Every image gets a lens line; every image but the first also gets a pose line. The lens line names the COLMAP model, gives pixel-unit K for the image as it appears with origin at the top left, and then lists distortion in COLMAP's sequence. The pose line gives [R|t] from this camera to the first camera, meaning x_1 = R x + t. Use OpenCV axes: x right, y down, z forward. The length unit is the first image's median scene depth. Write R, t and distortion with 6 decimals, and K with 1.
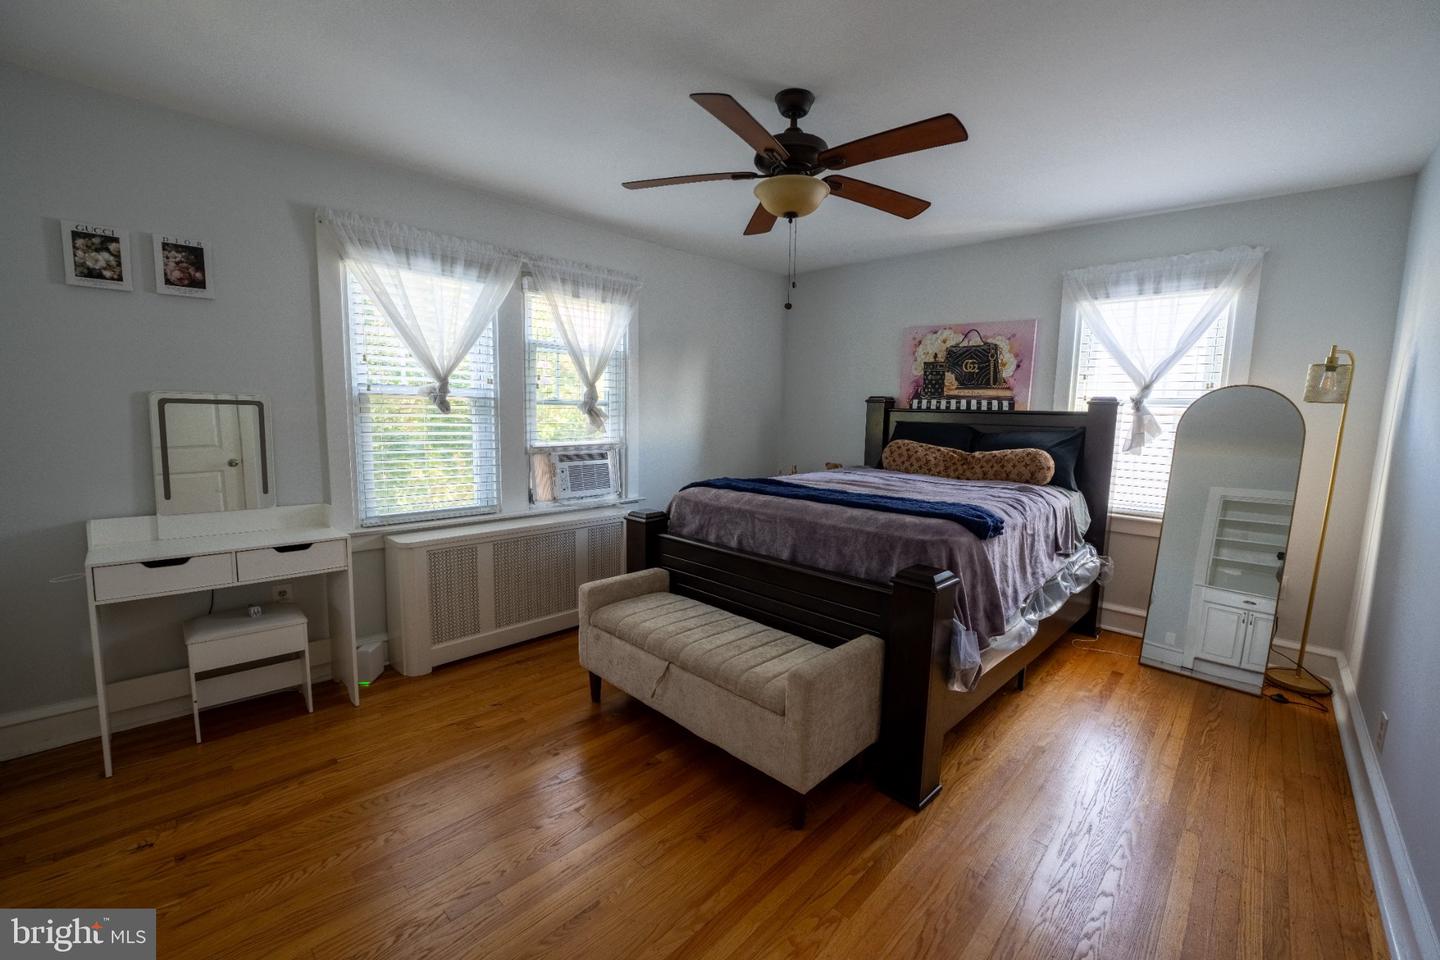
lens RADIAL K [[584.3, 0, 718.0], [0, 584.3, 480.3], [0, 0, 1]] dist [-0.024571, 0.001270]
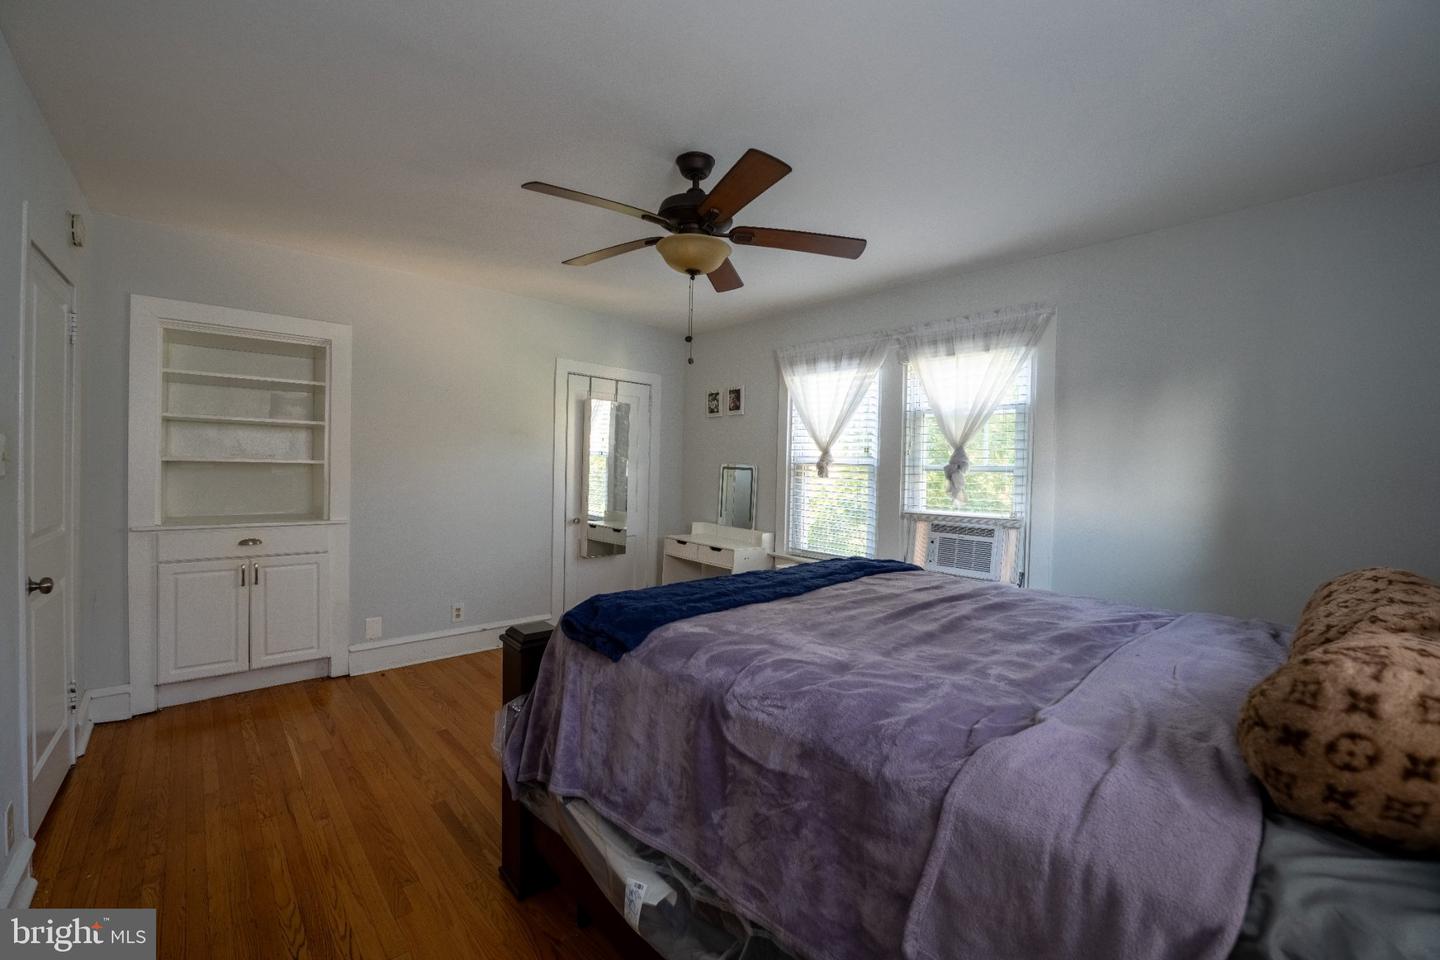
lens RADIAL K [[584.3, 0, 714.5], [0, 584.3, 480.0], [0, 0, 1]] dist [-0.024571, 0.001270]
pose [[-0.064972, -0.001294, -0.997886, 0.826399], [-0.145764, 0.989285, 0.008208, -0.084114], [0.987184, 0.145989, -0.064465, 0.845766]]
